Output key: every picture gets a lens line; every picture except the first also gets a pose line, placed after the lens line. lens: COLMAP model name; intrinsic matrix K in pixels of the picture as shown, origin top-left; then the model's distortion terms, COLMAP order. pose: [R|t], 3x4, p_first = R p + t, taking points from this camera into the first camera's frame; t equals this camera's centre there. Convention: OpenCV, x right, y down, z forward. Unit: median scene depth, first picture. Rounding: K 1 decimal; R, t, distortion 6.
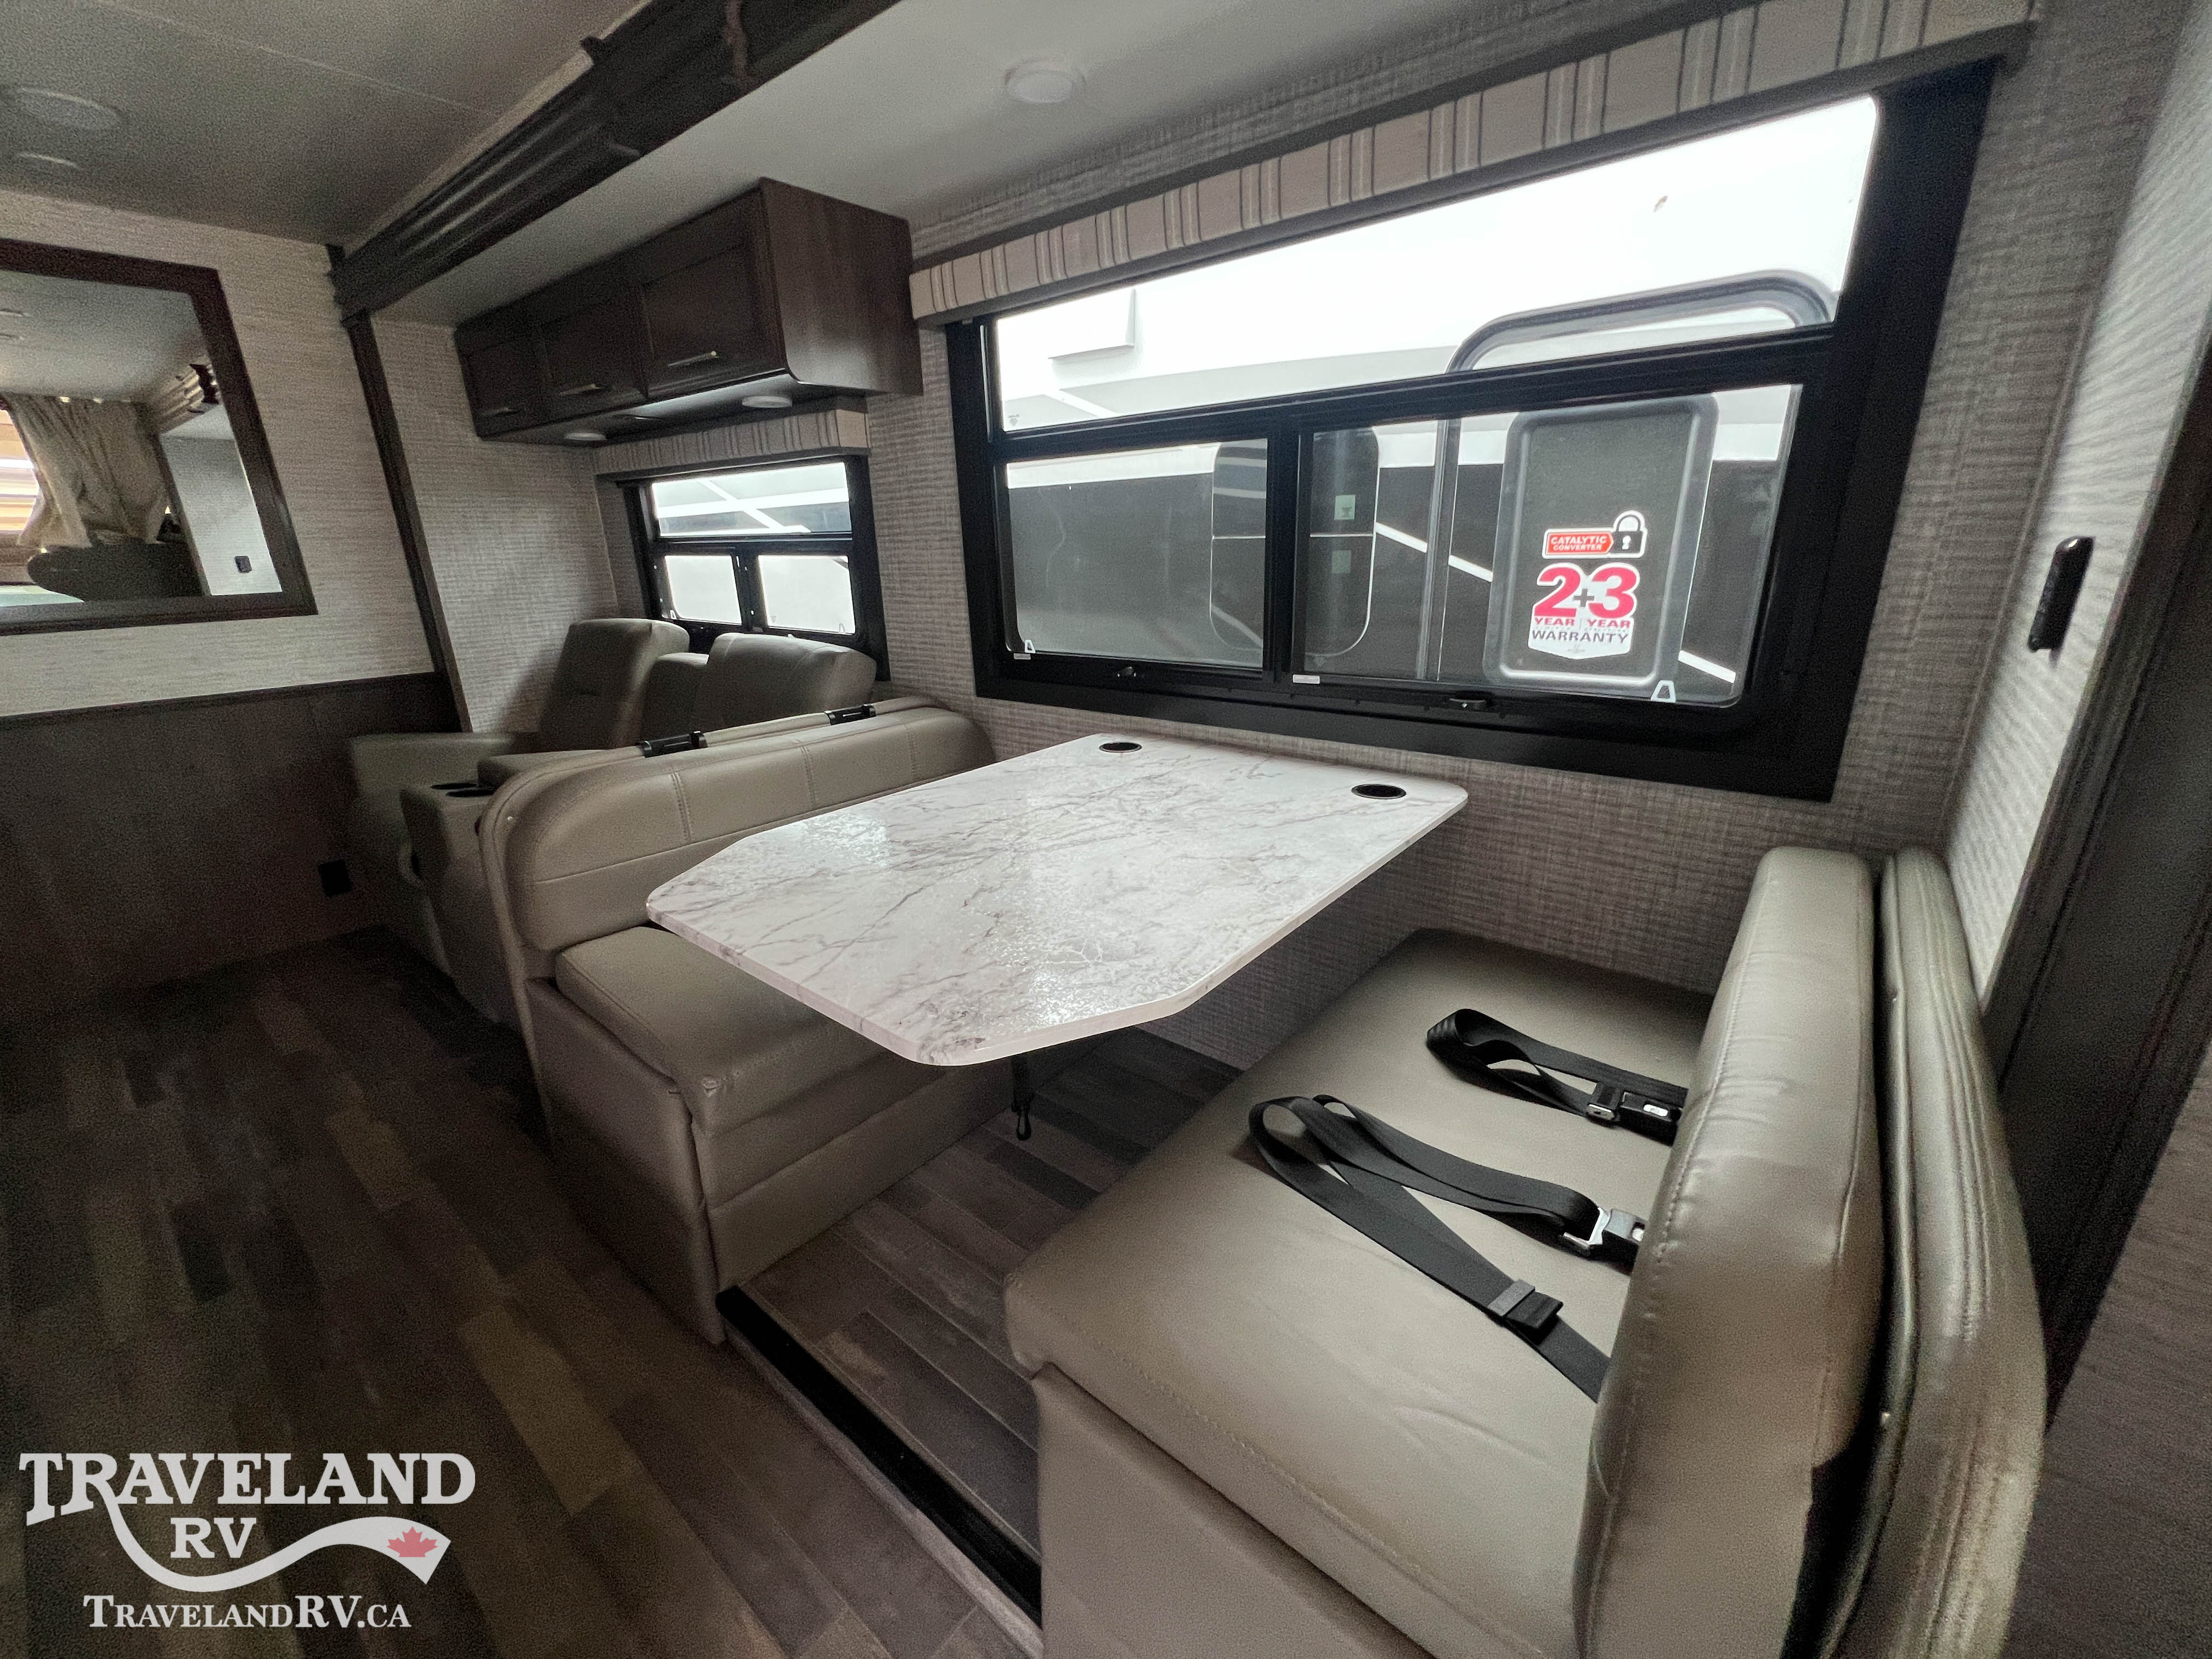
lens RADIAL K [[887.0, 0, 1105.6], [0, 887.0, 825.7], [0, 0, 1]] dist [-0.001879, 0.000253]
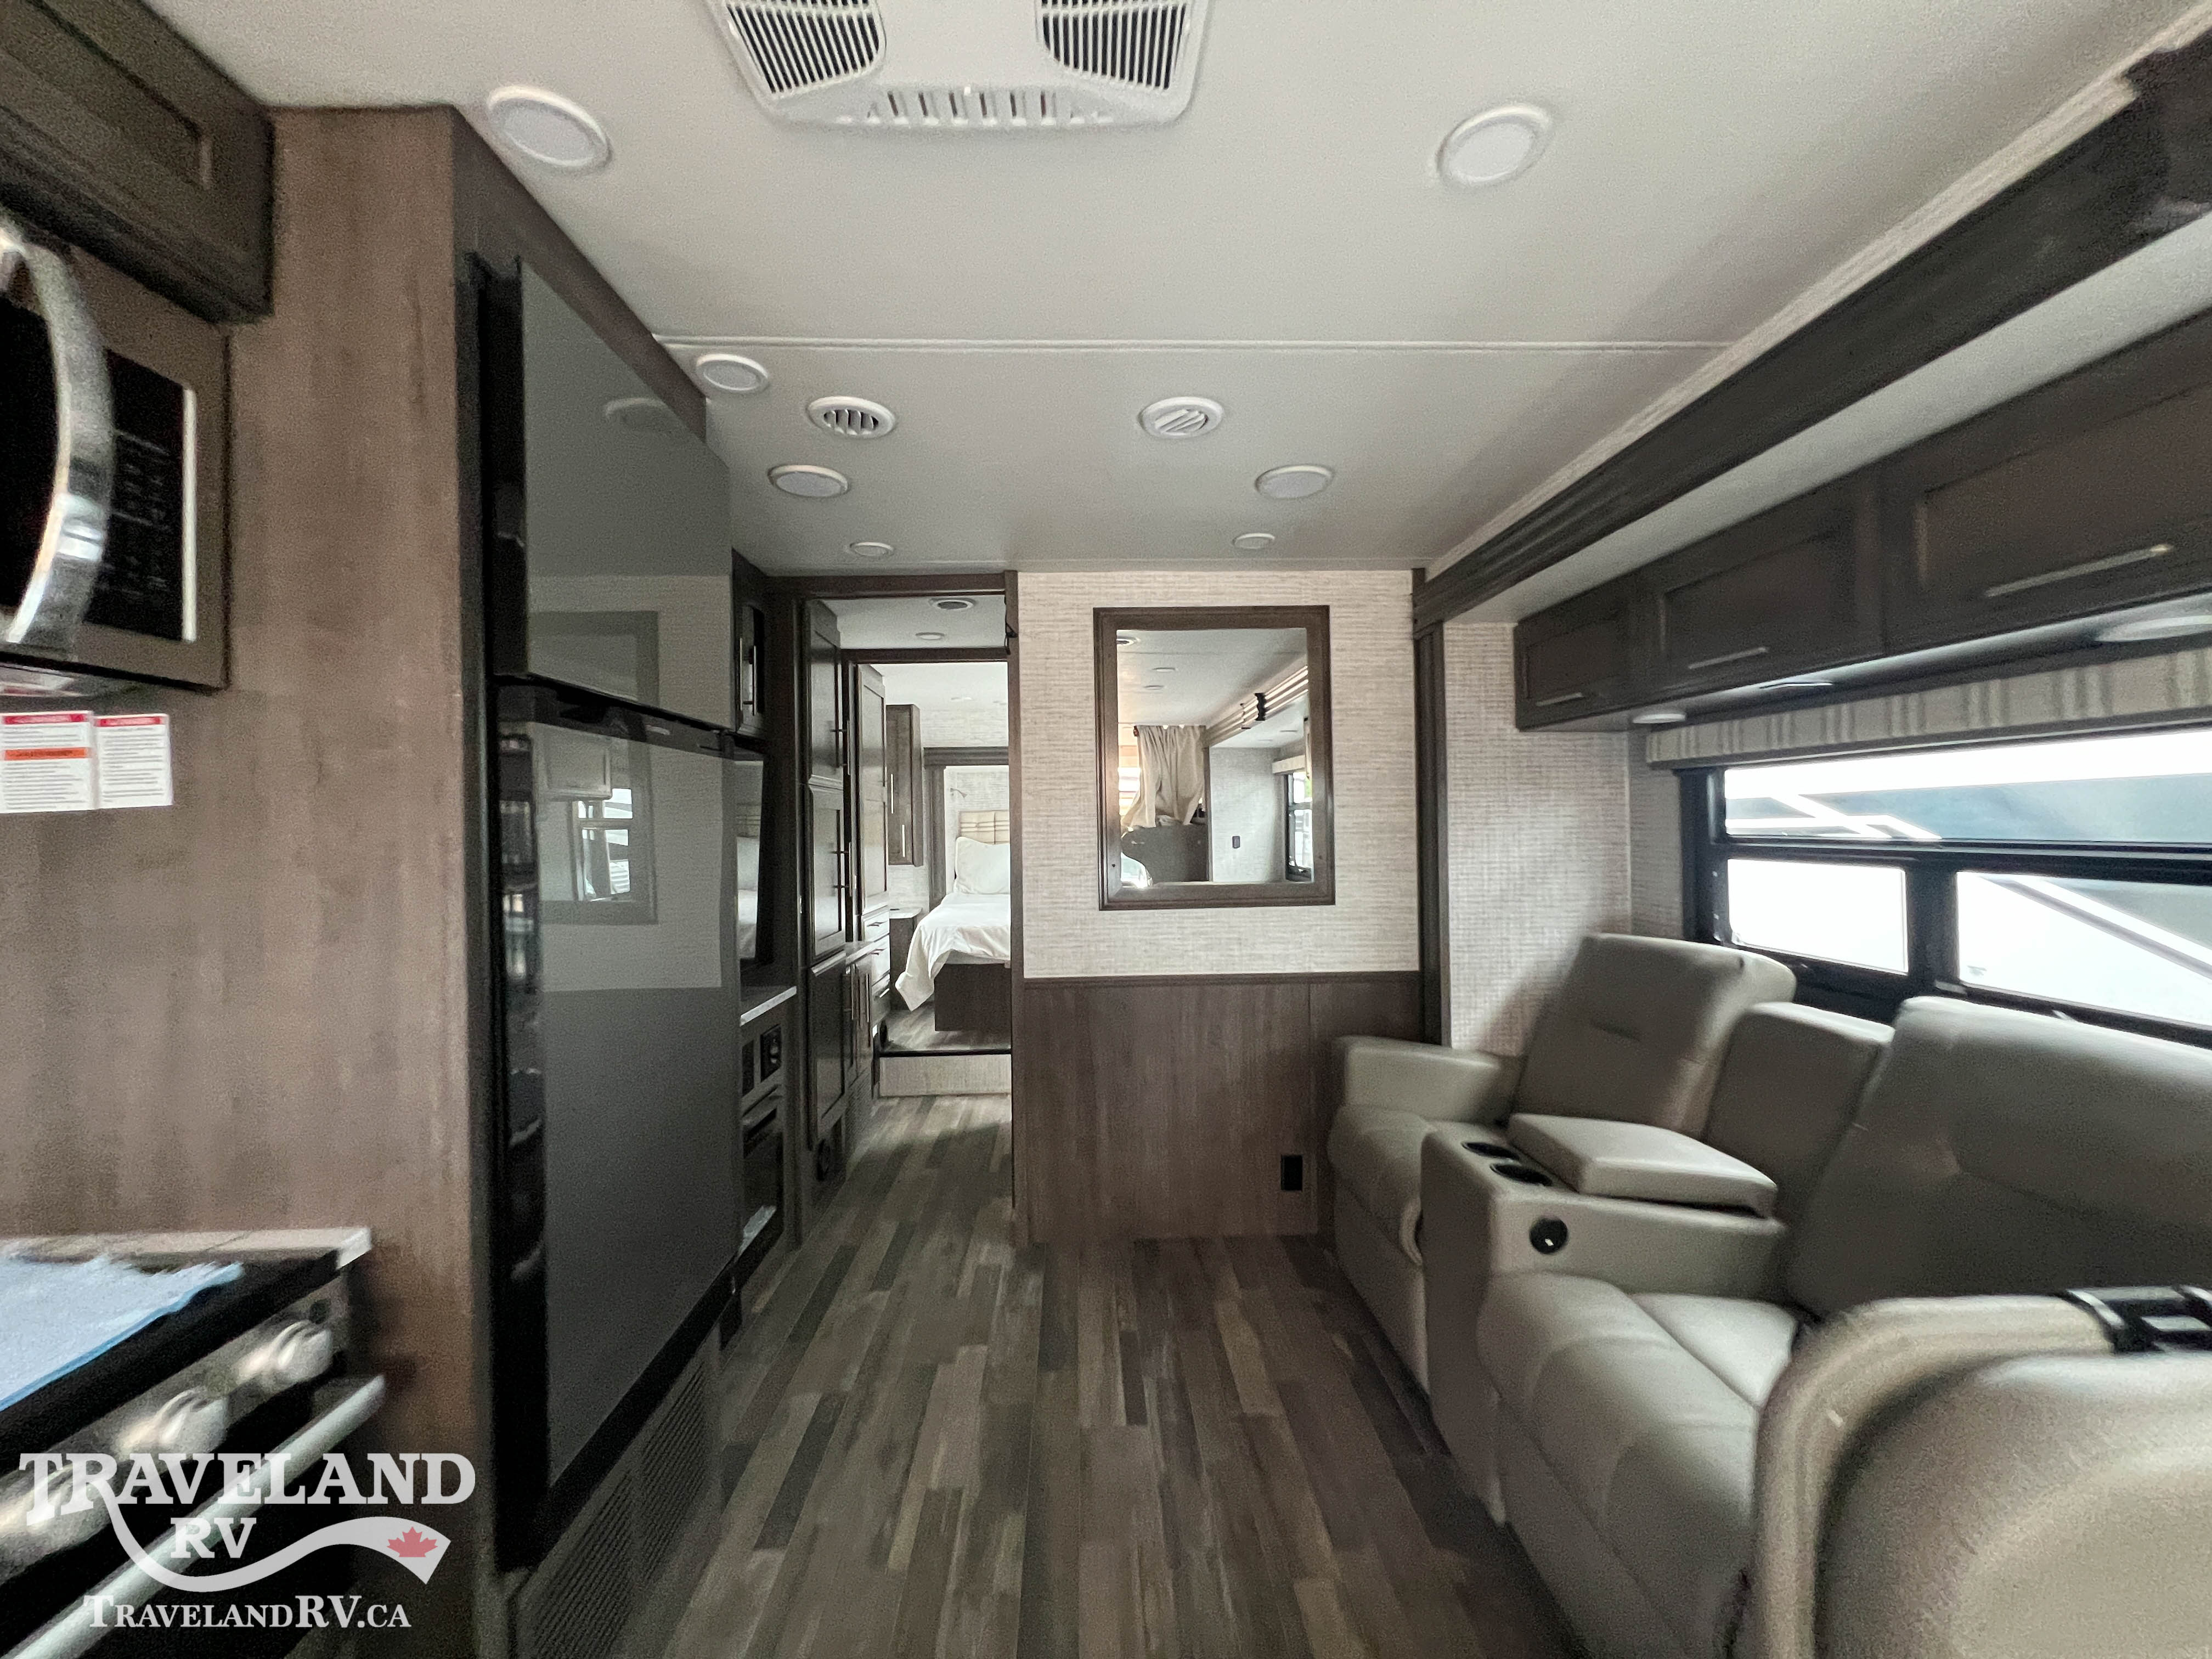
lens RADIAL K [[887.0, 0, 1105.6], [0, 887.0, 825.7], [0, 0, 1]] dist [-0.001879, 0.000253]
pose [[0.658036, 0.010126, -0.752919, -0.419672], [-0.232051, 0.953971, -0.189978, -0.100398], [0.716339, 0.299728, 0.630097, 0.211574]]
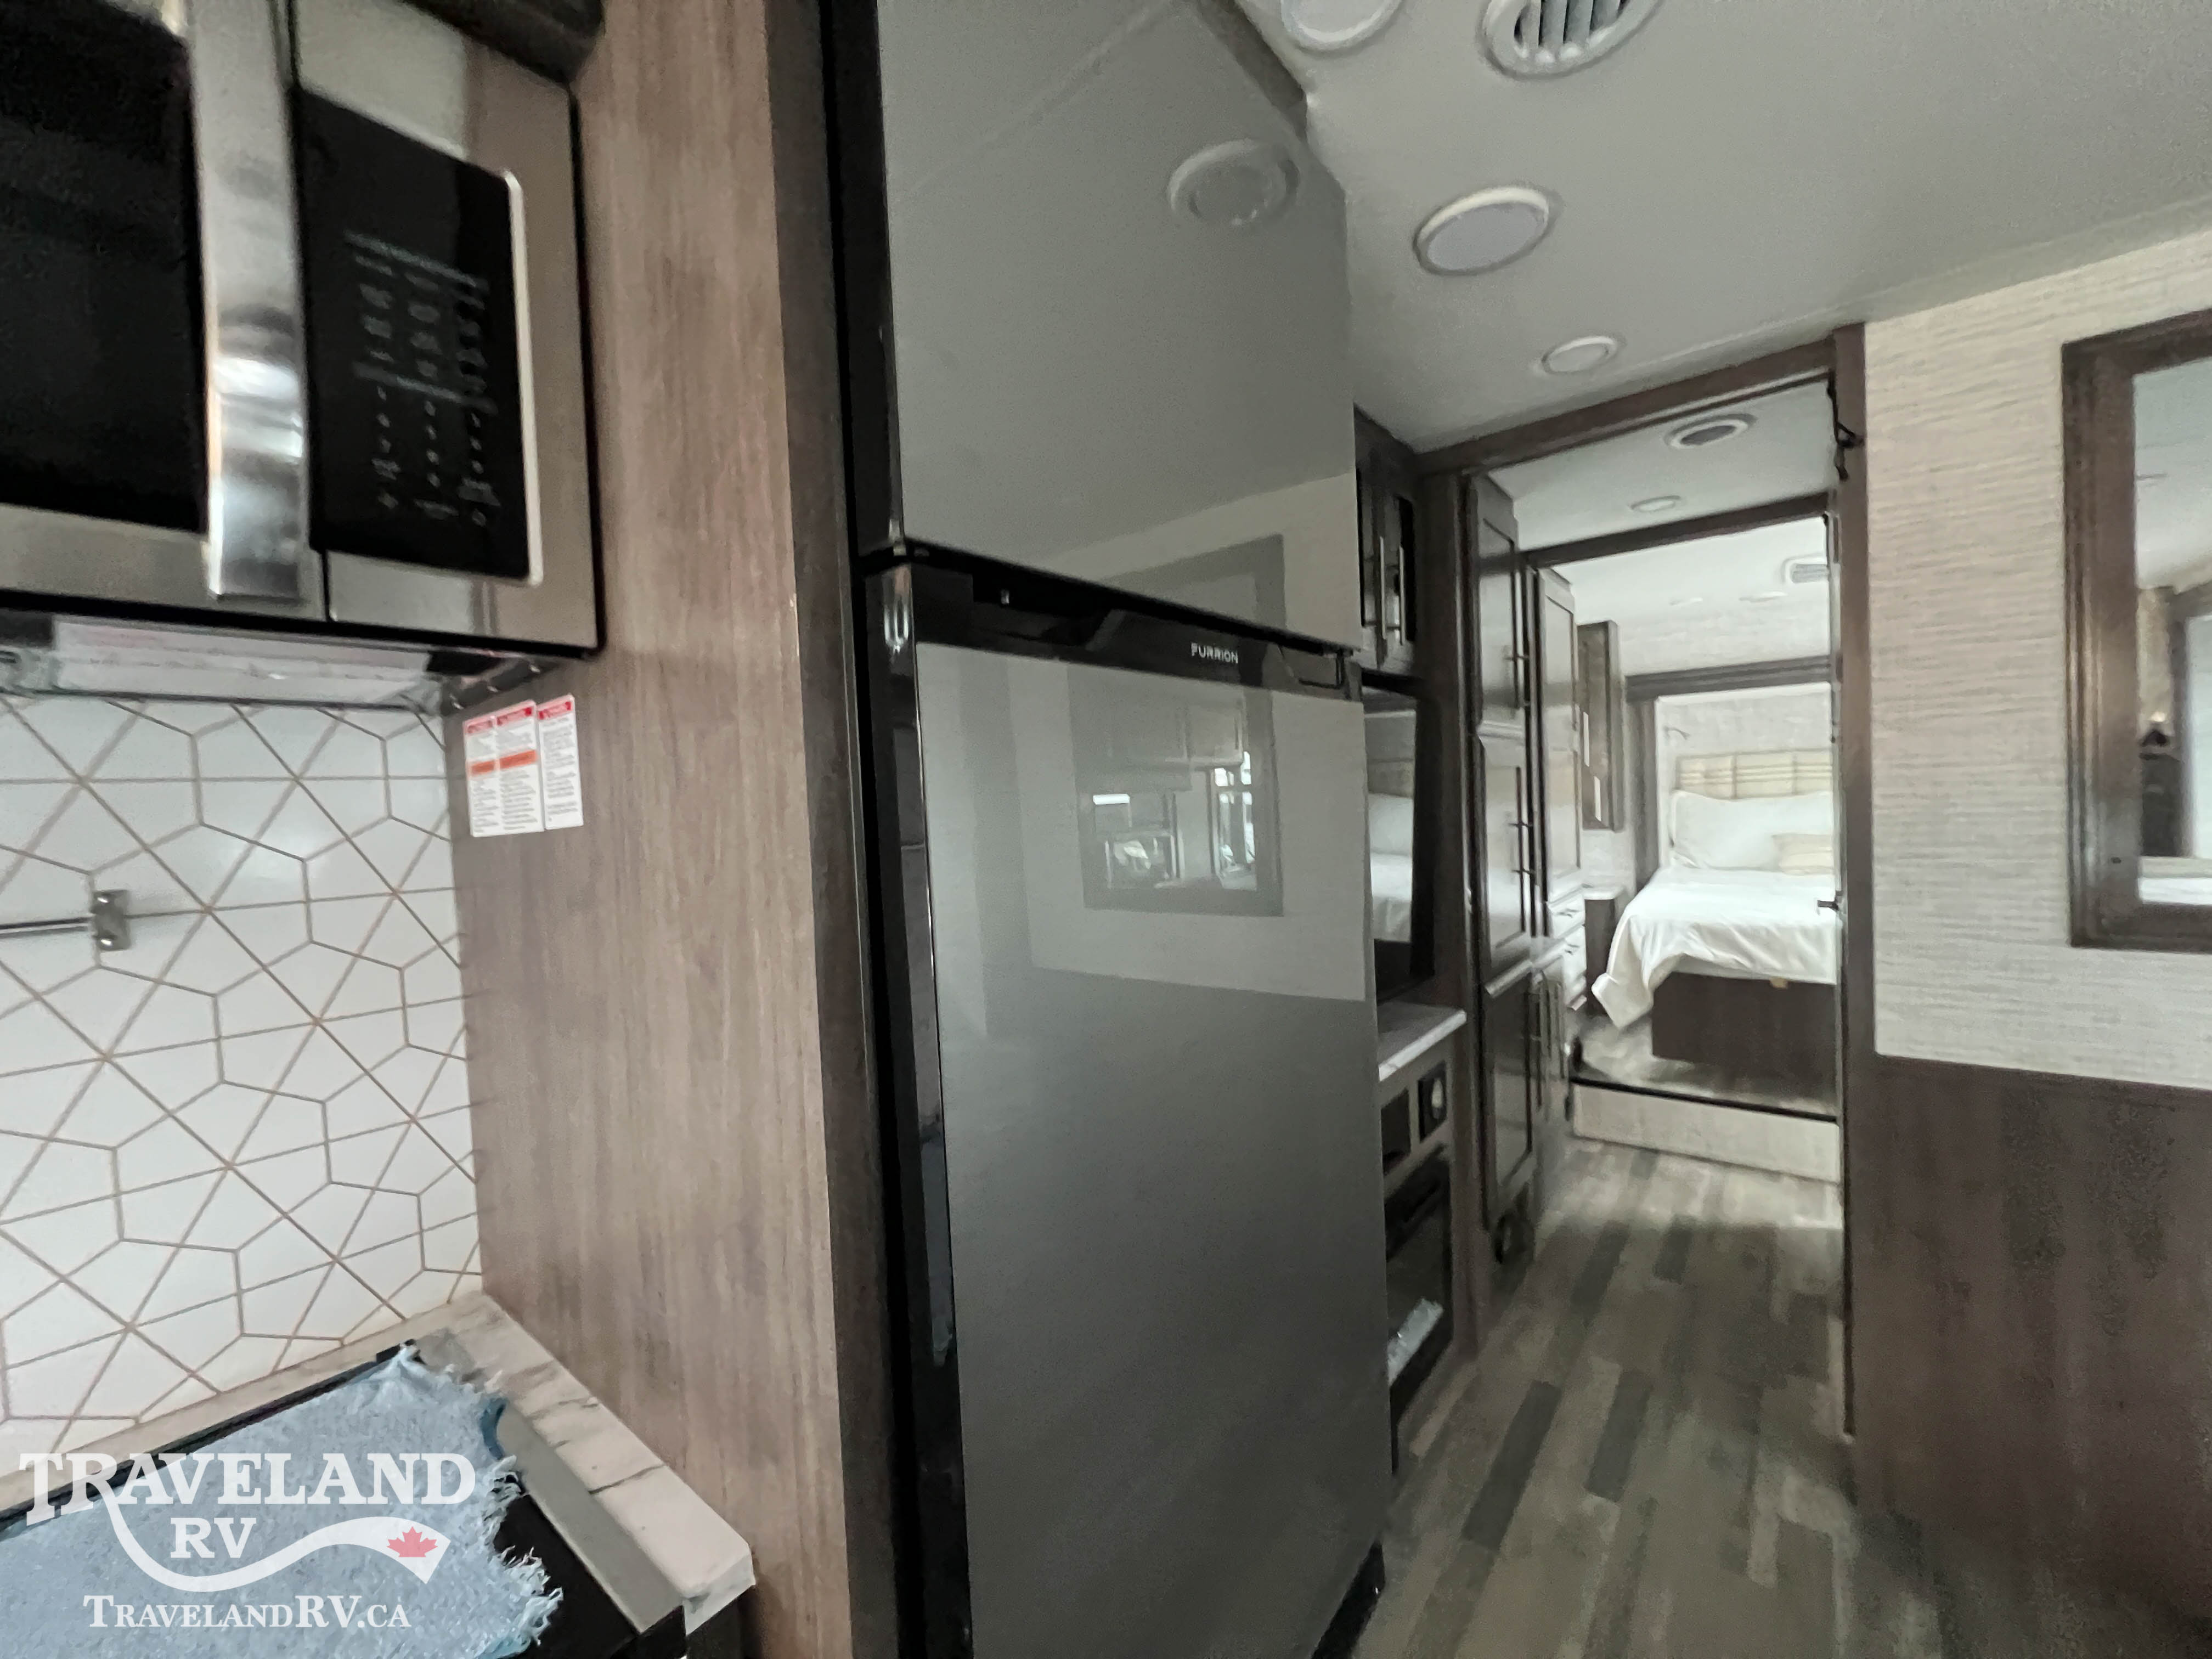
lens RADIAL K [[887.0, 0, 1105.6], [0, 887.0, 825.7], [0, 0, 1]] dist [-0.001879, 0.000253]
pose [[0.009857, 0.053107, -0.998540, -0.772596], [-0.268947, 0.961933, 0.048505, -0.154721], [0.963104, 0.268076, 0.023765, 0.332897]]
